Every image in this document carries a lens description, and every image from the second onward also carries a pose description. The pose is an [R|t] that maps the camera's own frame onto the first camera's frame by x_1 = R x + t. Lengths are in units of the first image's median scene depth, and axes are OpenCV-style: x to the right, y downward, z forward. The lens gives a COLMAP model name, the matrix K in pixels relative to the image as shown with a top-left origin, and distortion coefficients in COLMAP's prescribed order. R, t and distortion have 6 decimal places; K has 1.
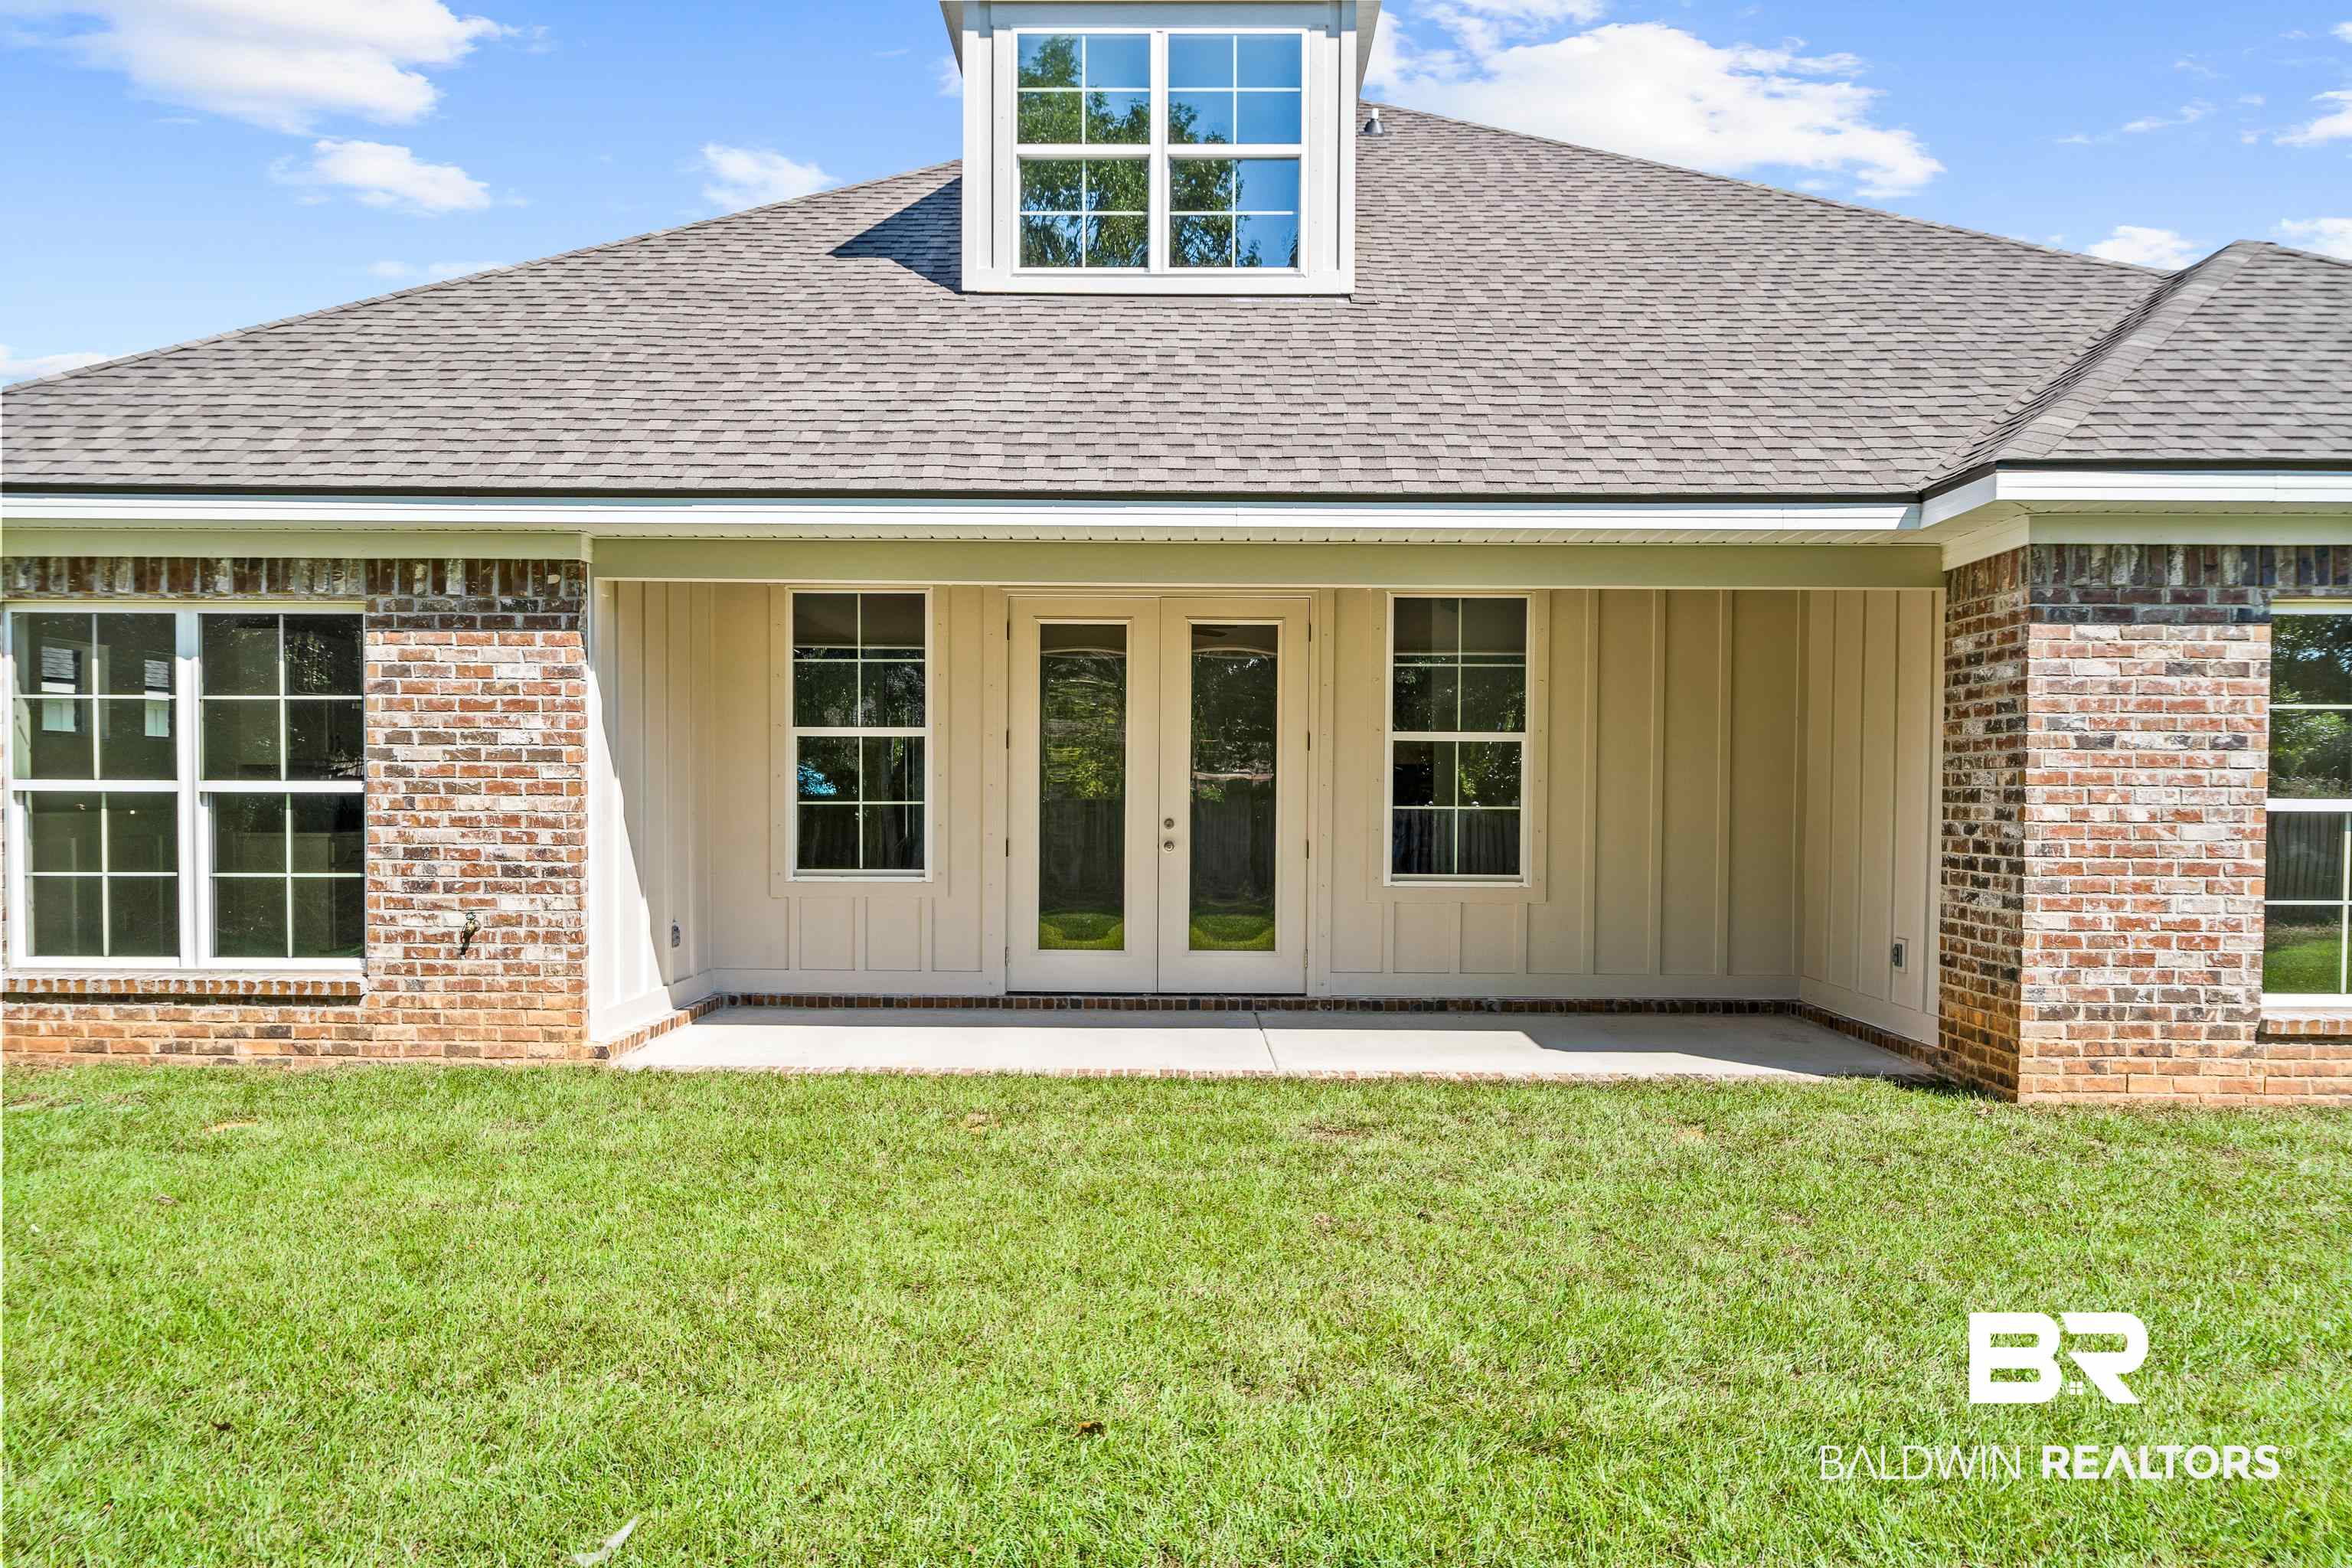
lens RADIAL K [[1605.7, 0, 1169.6], [0, 1605.7, 818.5], [0, 0, 1]] dist [0.005926, -0.002324]
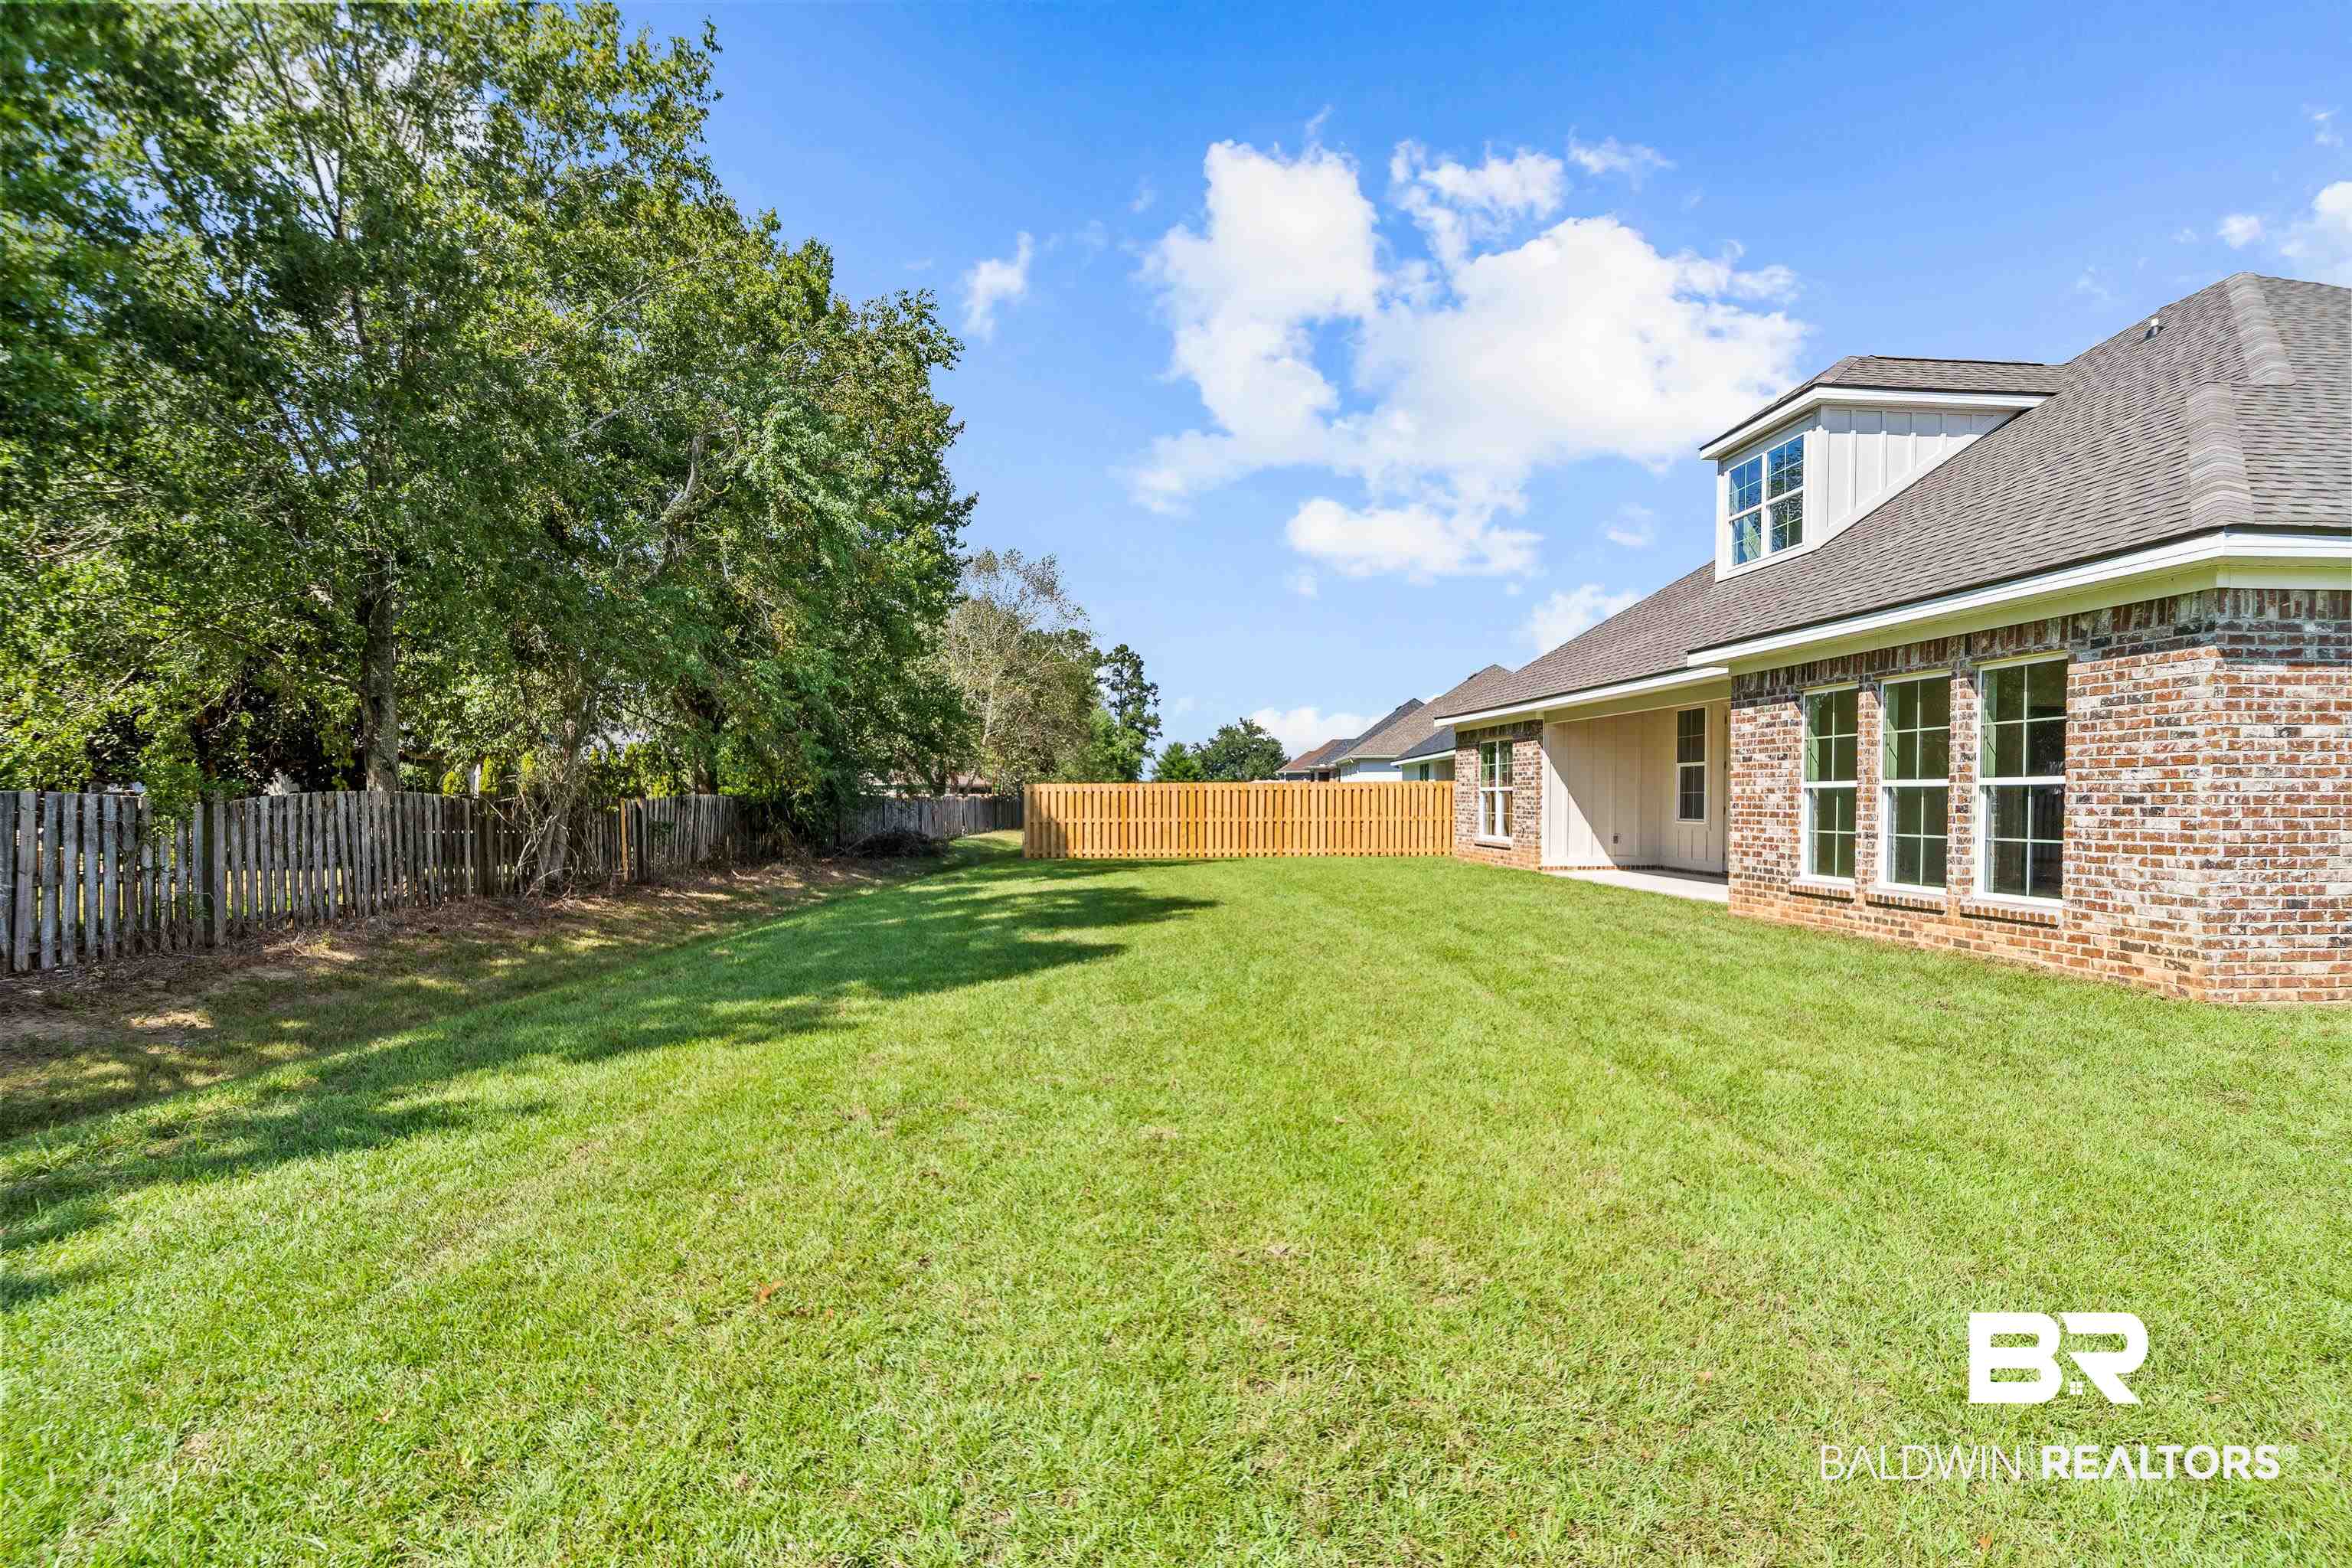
lens RADIAL K [[1172.0, 0, 1171.3], [0, 1172.0, 810.7], [0, 0, 1]] dist [0.002570, 0.000829]
pose [[0.097509, 0.005367, -0.995220, 1.973669], [-0.017753, 0.999836, 0.003652, 0.032277], [0.995076, 0.017313, 0.097588, 0.013143]]
